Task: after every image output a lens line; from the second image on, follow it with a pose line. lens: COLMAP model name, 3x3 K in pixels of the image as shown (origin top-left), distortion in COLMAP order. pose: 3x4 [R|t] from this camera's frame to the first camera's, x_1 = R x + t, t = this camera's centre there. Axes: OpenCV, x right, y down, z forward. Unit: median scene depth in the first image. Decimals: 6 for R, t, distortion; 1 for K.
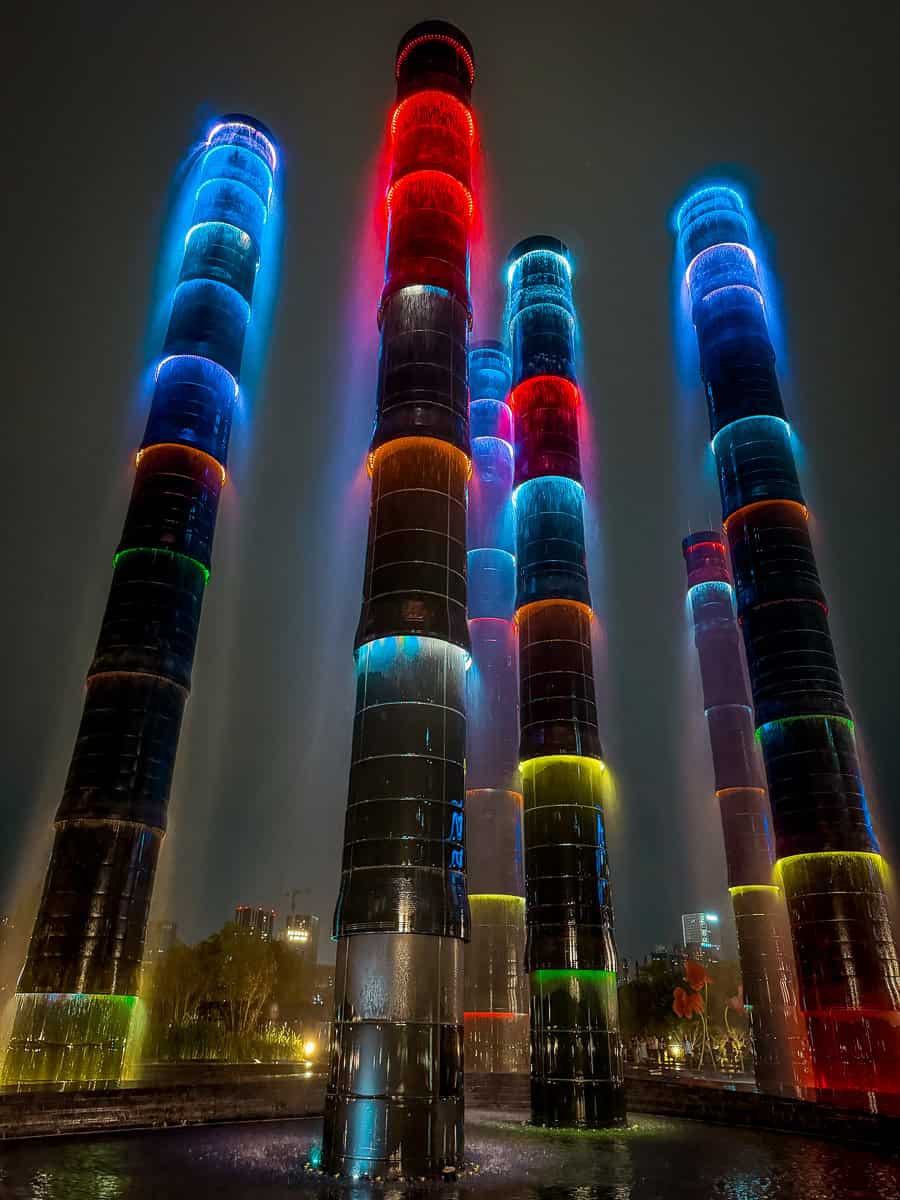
lens RADIAL K [[840.8, 0, 452.2], [0, 840.8, 621.8], [0, 0, 1]] dist [-0.001791, -0.002587]
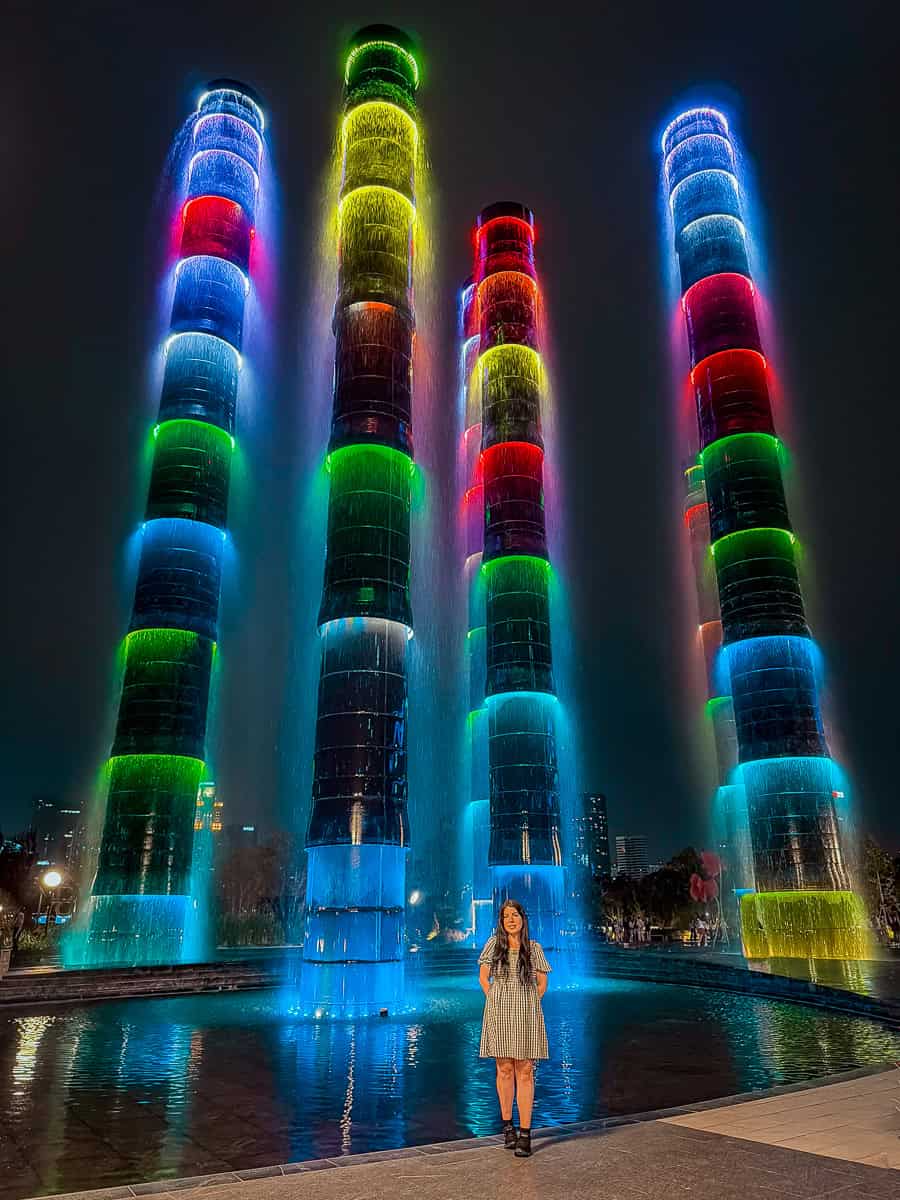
lens RADIAL K [[840.8, 0, 452.2], [0, 840.8, 621.8], [0, 0, 1]] dist [-0.001791, -0.002587]
pose [[0.996655, -0.046050, -0.067514, 0.087342], [0.053419, 0.992299, 0.111753, -0.053550], [0.061848, -0.114985, 0.991440, -0.117516]]
